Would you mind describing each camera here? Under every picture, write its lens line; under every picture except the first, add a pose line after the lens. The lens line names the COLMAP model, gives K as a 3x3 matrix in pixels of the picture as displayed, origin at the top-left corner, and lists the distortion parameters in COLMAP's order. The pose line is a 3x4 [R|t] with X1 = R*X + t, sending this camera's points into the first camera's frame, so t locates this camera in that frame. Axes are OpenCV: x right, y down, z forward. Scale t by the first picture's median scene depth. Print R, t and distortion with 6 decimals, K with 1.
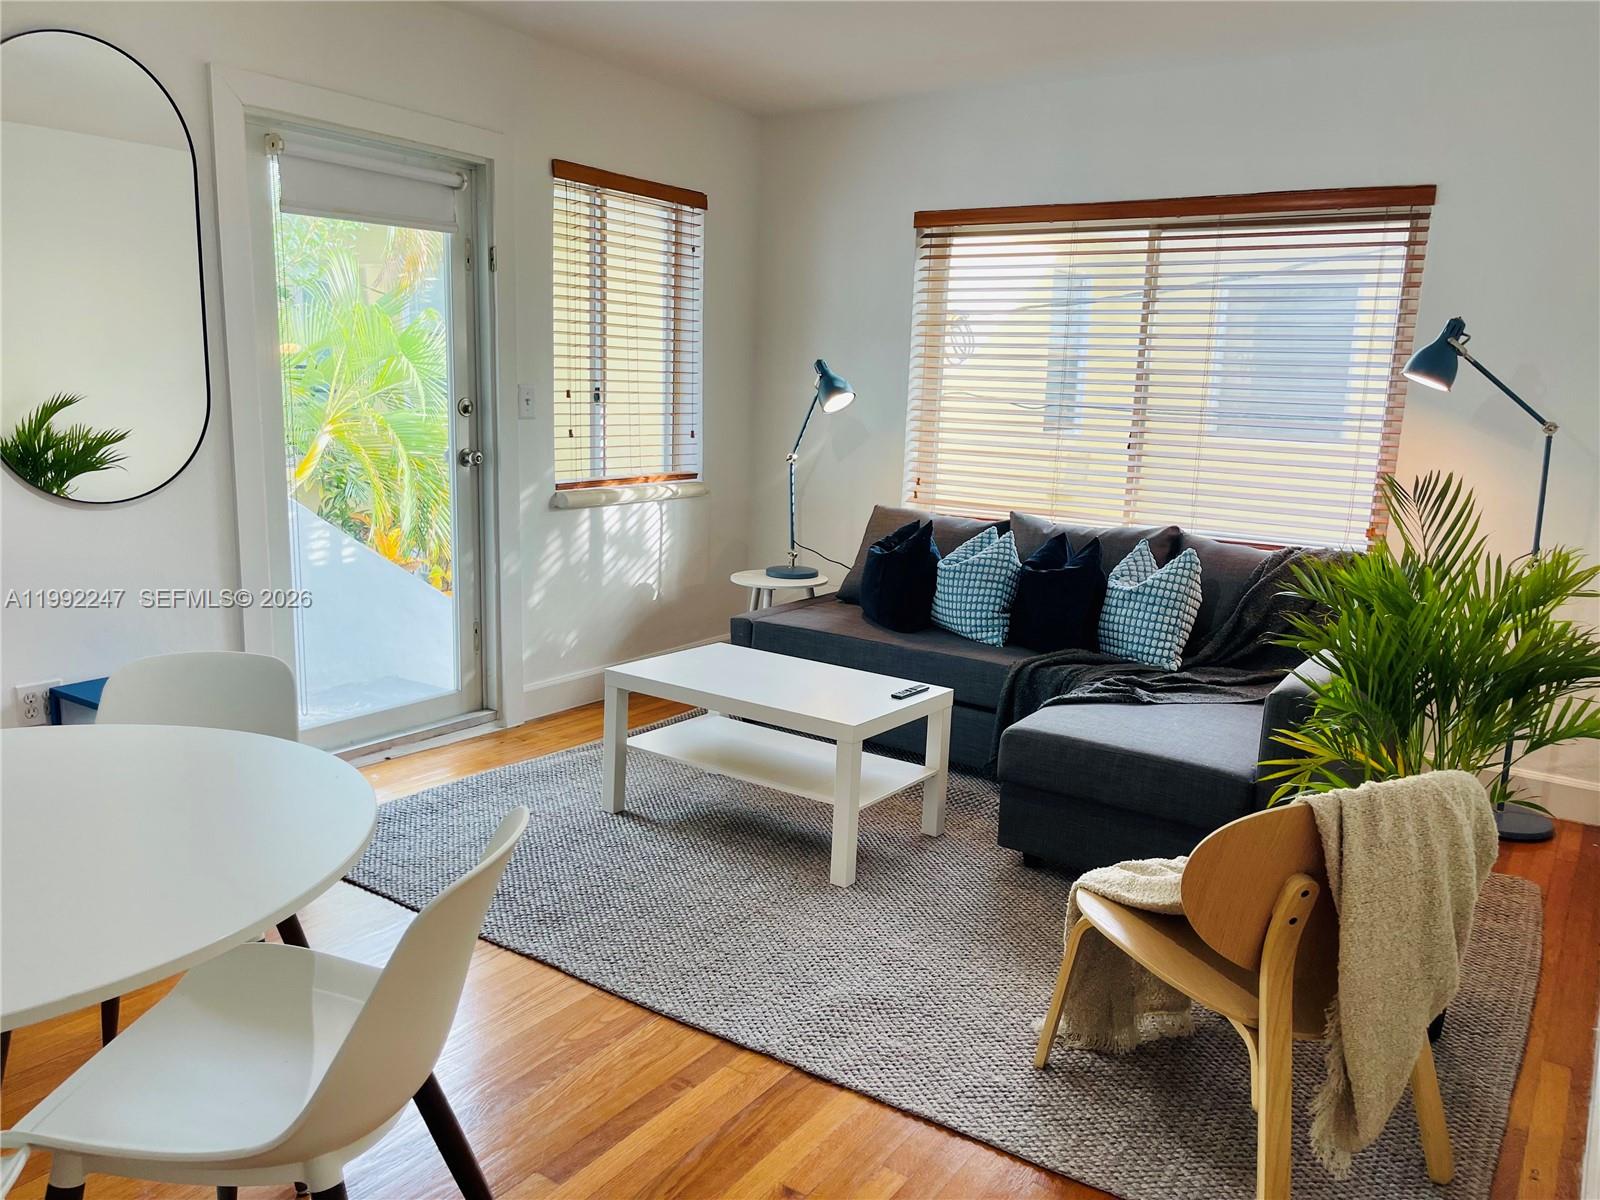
lens RADIAL K [[1215.2, 0, 800.0], [0, 1215.2, 600.0], [0, 0, 1]] dist [0.070816, -0.059915]
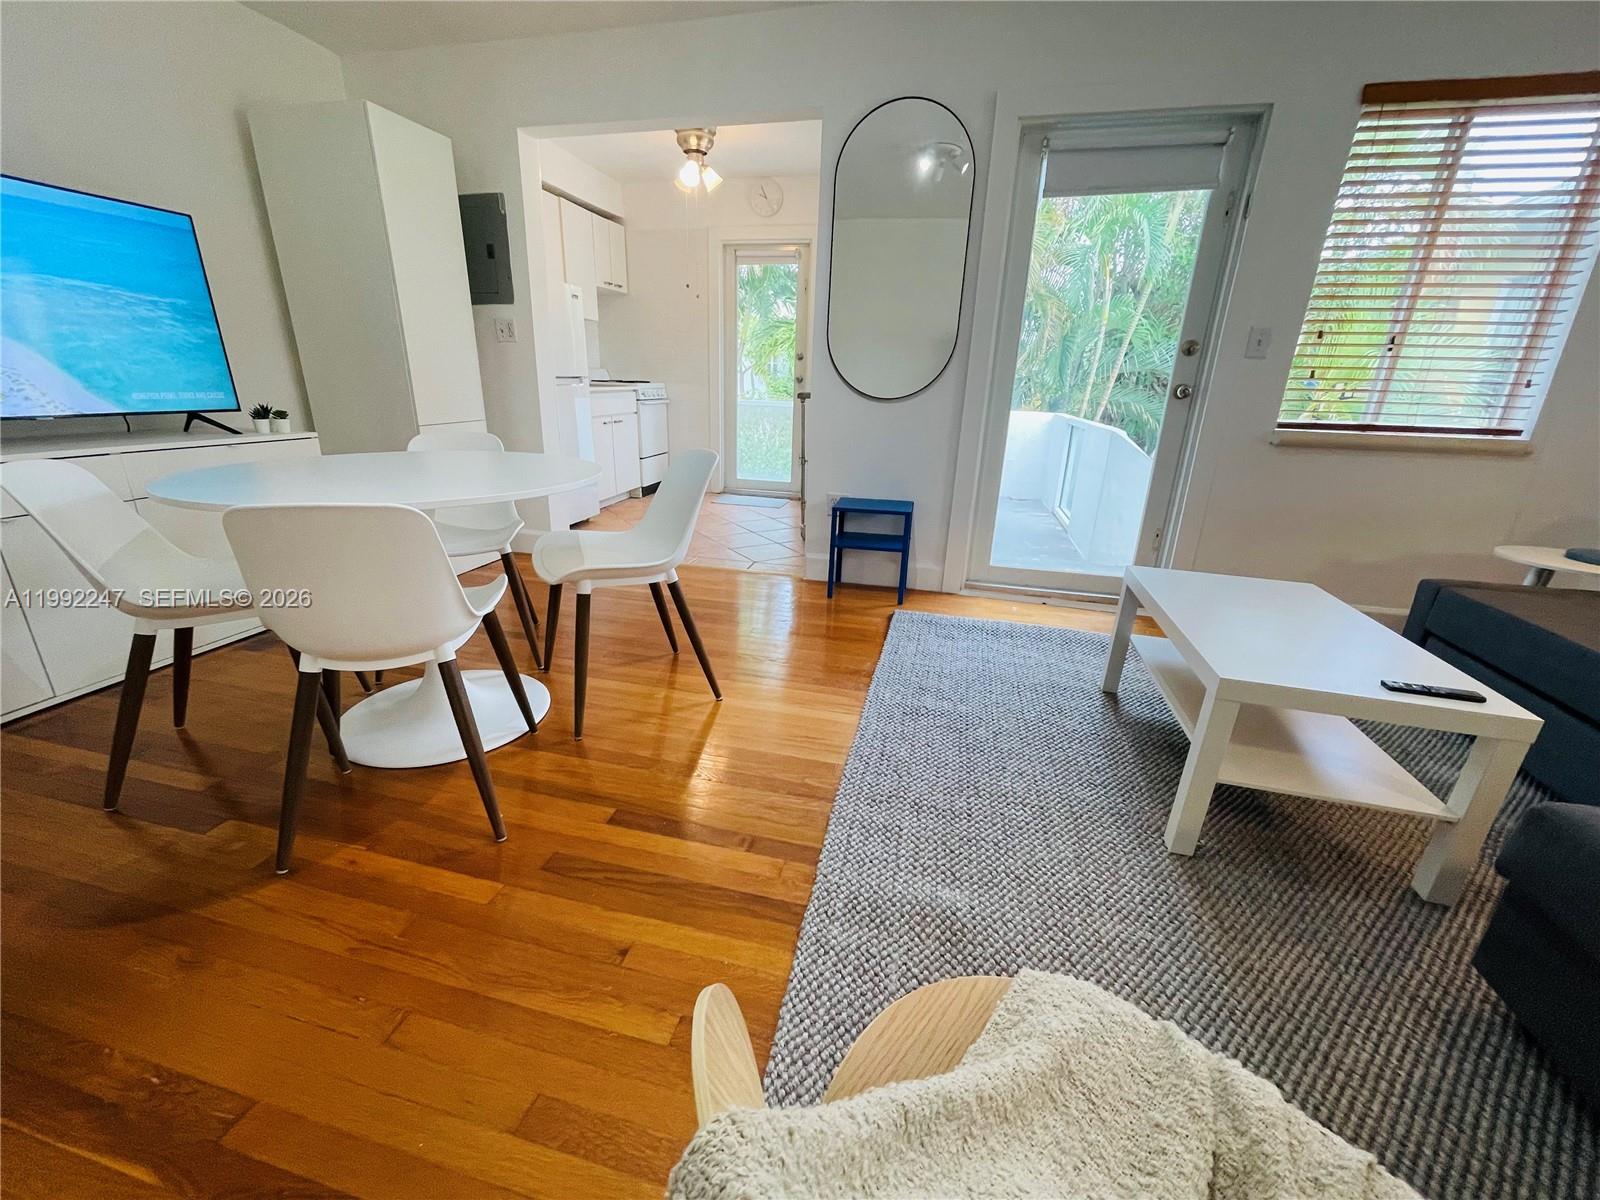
lens RADIAL K [[642.4, 0, 800.0], [0, 642.4, 600.0], [0, 0, 1]] dist [0.005652, 0.000379]
pose [[0.357977, 0.281286, -0.890354, 0.227359], [-0.189609, 0.955577, 0.225657, 0.008899], [0.914276, 0.088040, 0.395409, 0.428681]]
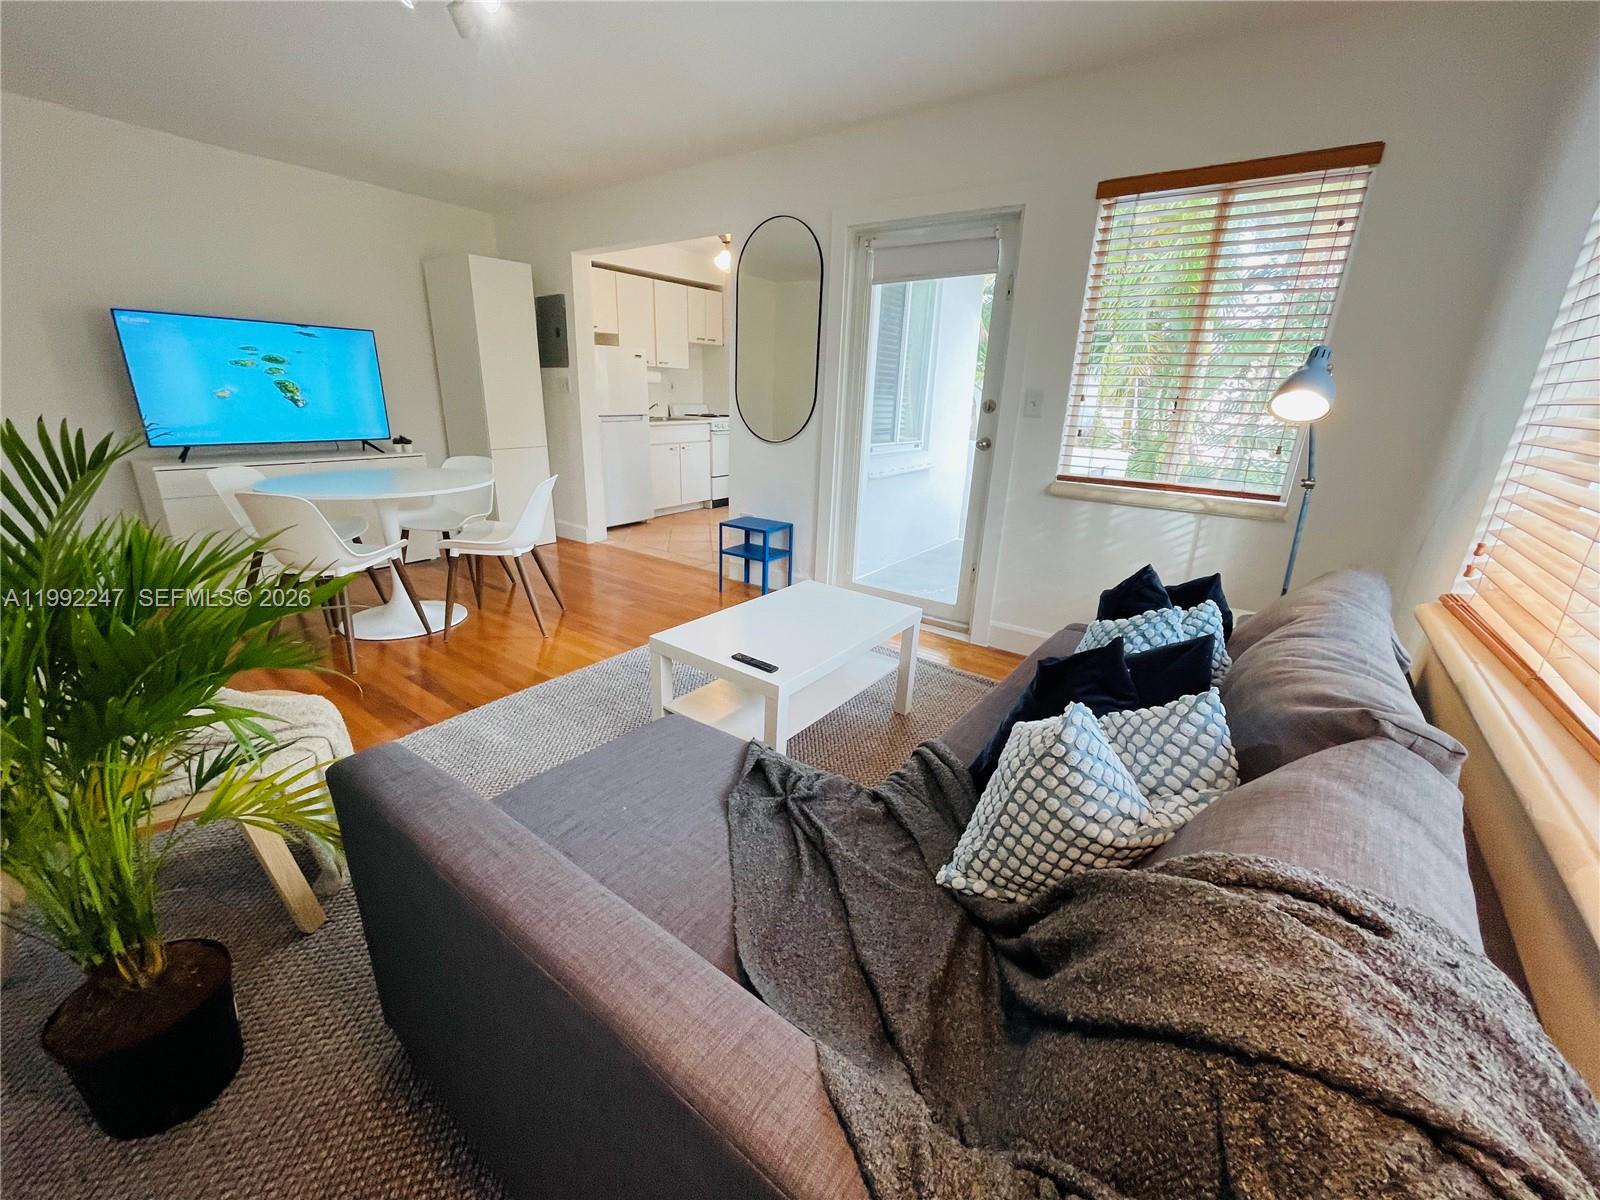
lens RADIAL K [[642.4, 0, 800.0], [0, 642.4, 600.0], [0, 0, 1]] dist [0.005652, 0.000379]
pose [[-0.022105, 0.277519, -0.960466, 0.496789], [-0.216727, 0.936526, 0.275589, -0.109140], [0.975982, 0.214250, 0.039444, 0.826847]]
